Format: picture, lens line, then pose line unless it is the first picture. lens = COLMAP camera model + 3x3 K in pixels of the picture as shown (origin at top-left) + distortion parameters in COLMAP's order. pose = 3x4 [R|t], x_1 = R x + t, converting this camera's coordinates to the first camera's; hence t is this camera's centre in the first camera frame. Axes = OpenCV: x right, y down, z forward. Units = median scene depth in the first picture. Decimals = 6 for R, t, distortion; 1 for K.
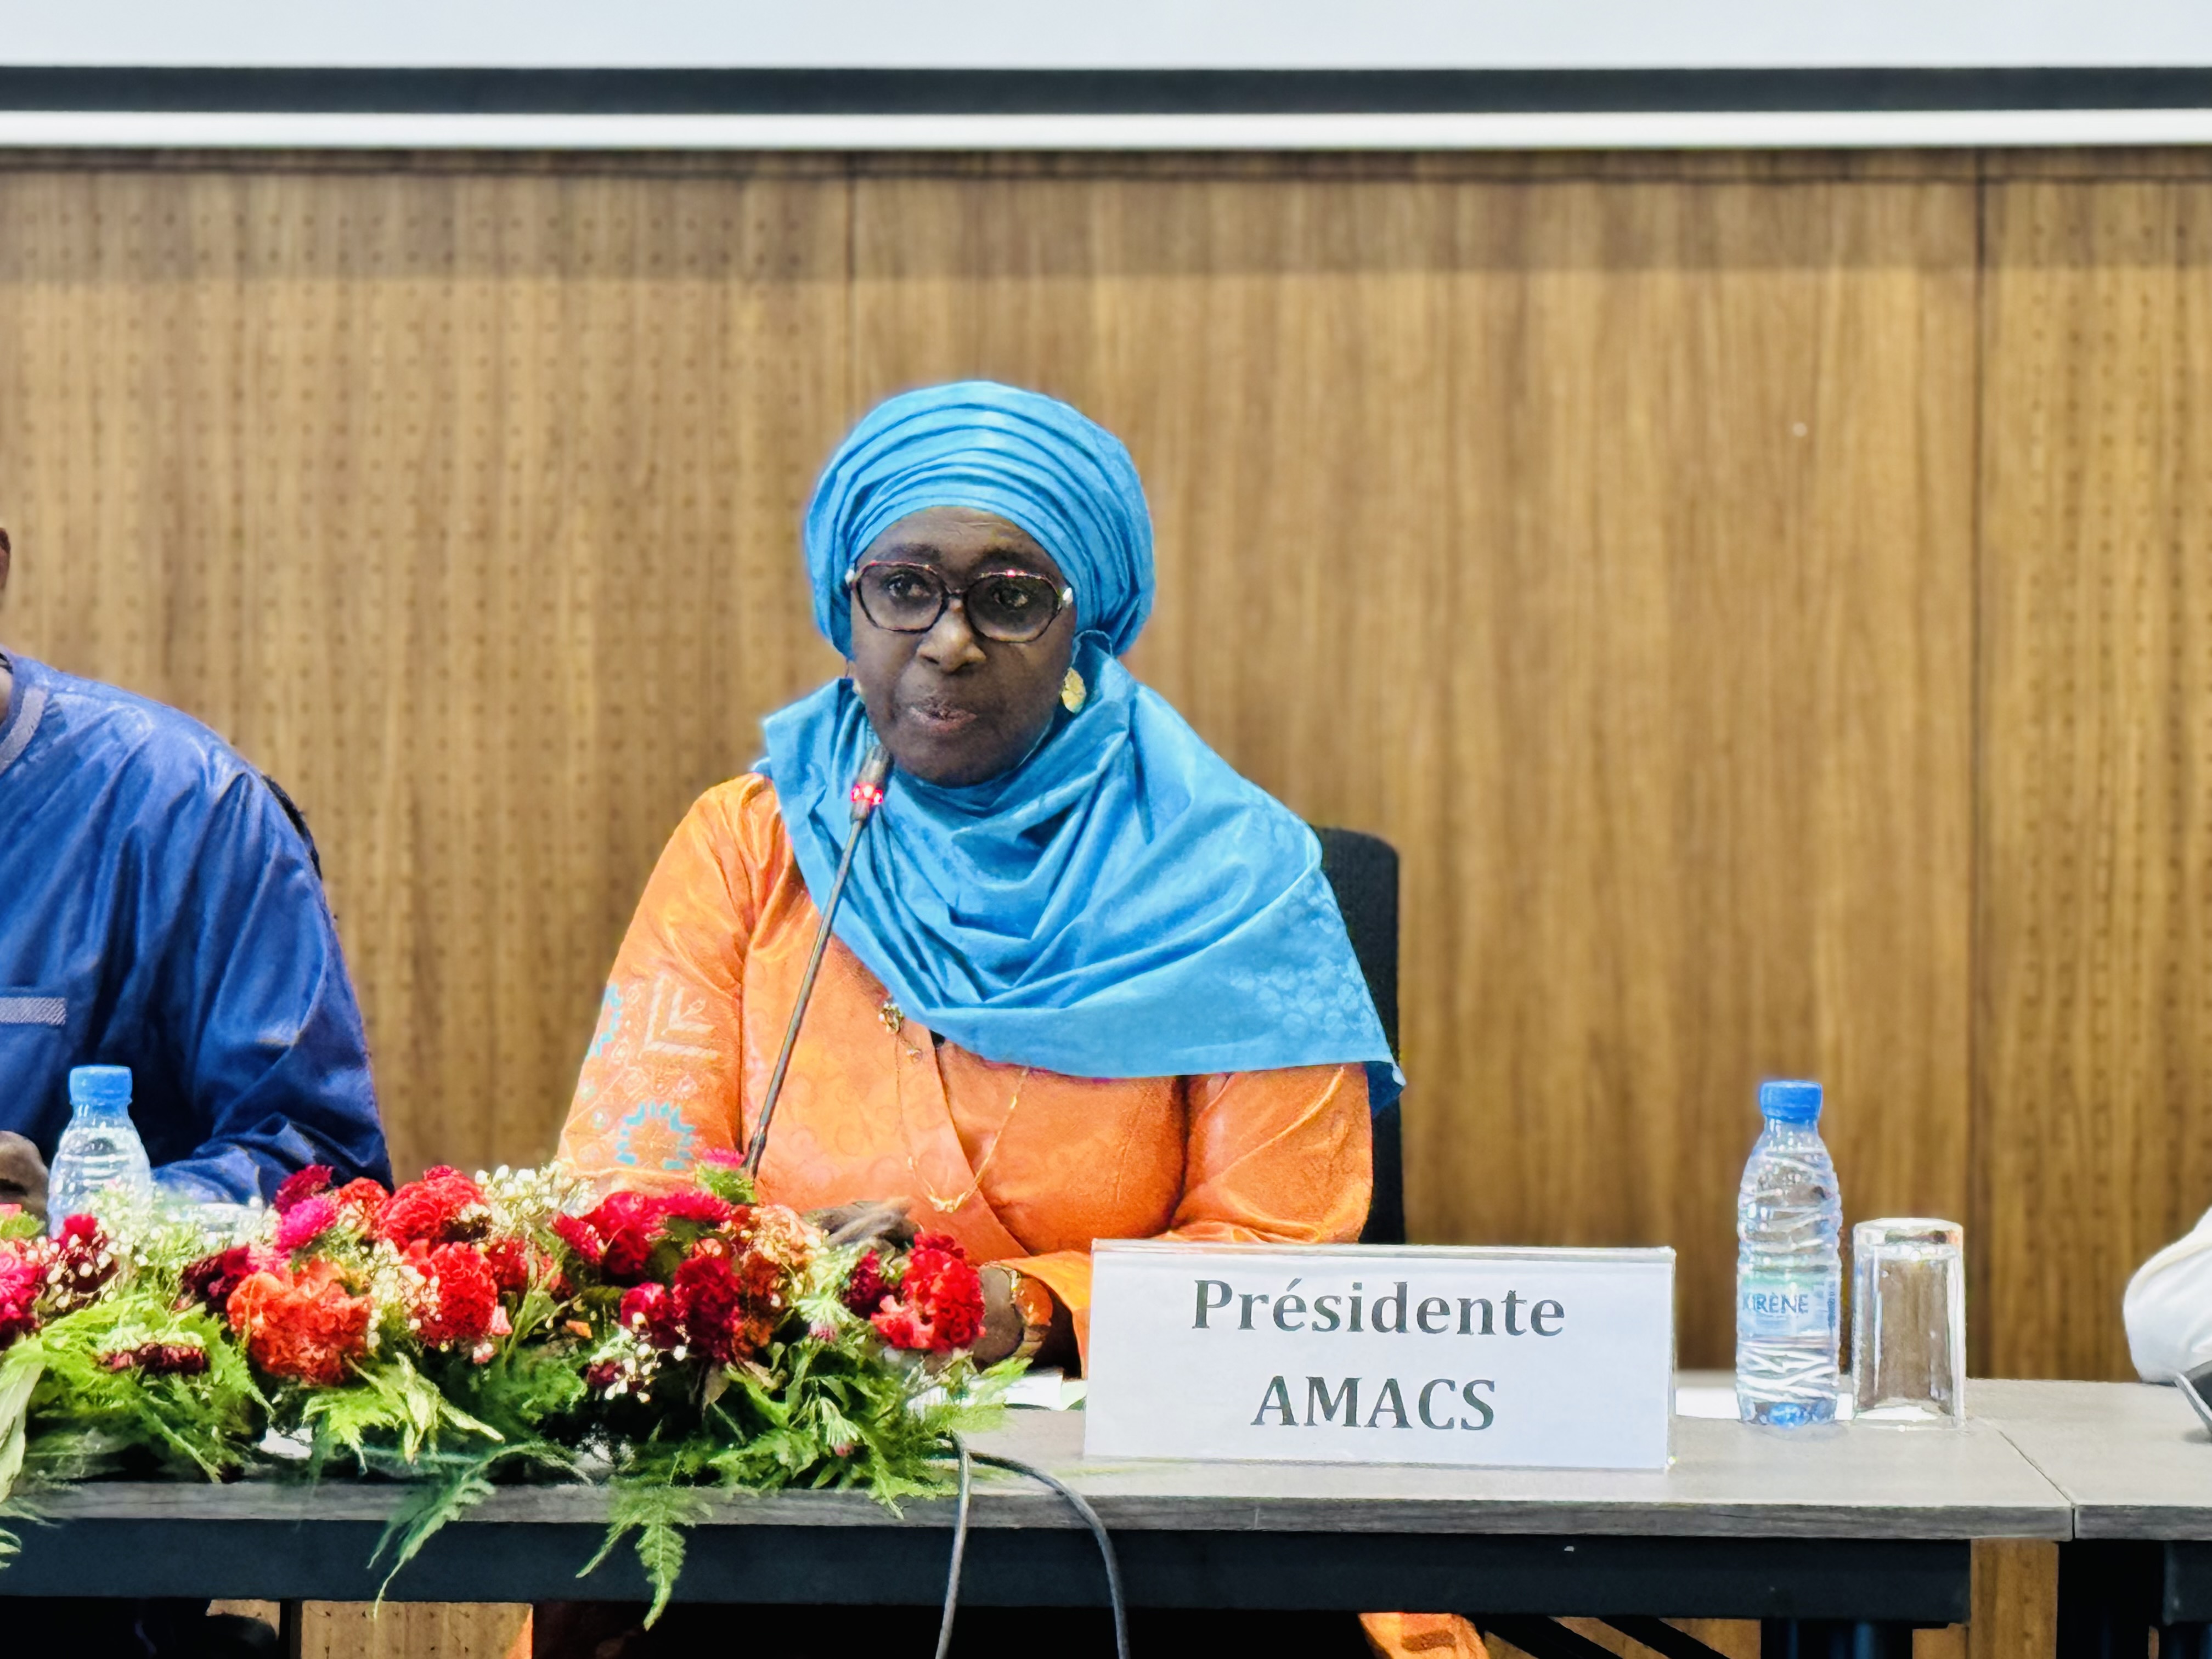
lens RADIAL K [[6961.0, 0, 1106.0], [0, 6961.0, 829.8], [0, 0, 1]] dist [0.095131, 0.800656]
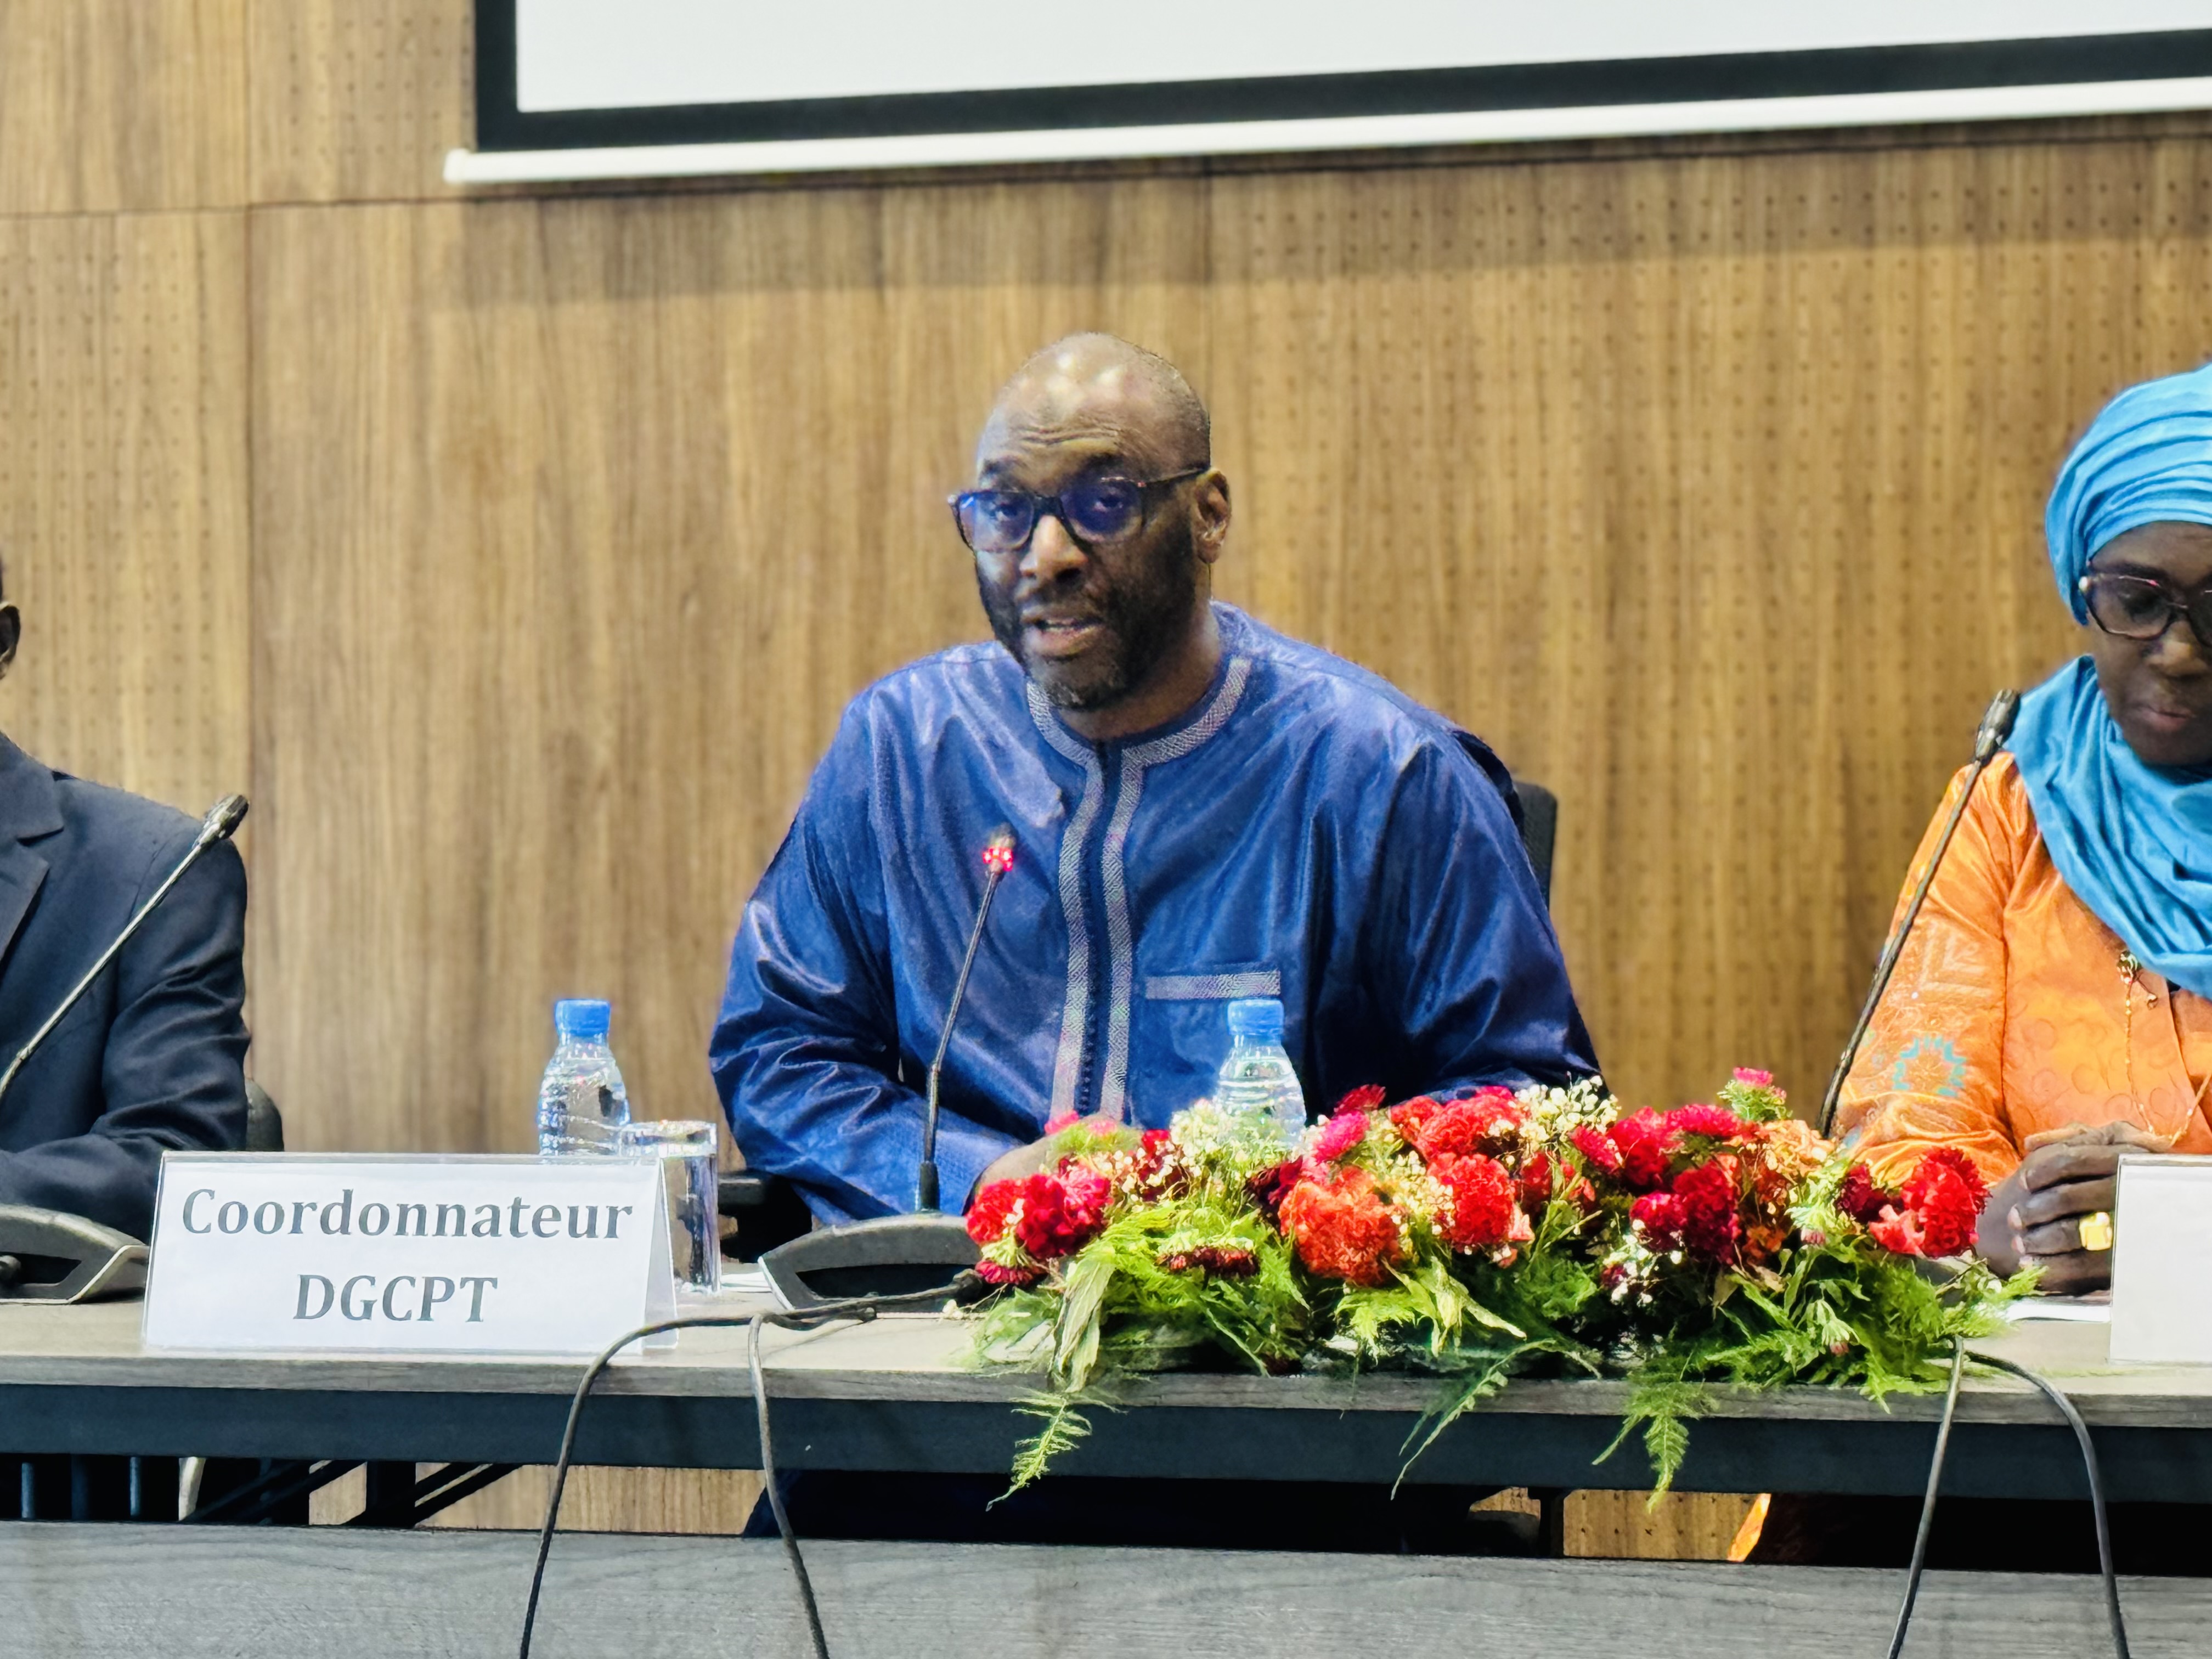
lens RADIAL K [[6961.0, 0, 1106.0], [0, 6961.0, 829.8], [0, 0, 1]] dist [0.095131, 0.800656]
pose [[0.961194, -0.016173, -0.275397, 0.149155], [0.017437, 0.999846, 0.002142, 0.005338], [0.275320, -0.006861, 0.961328, -0.055899]]
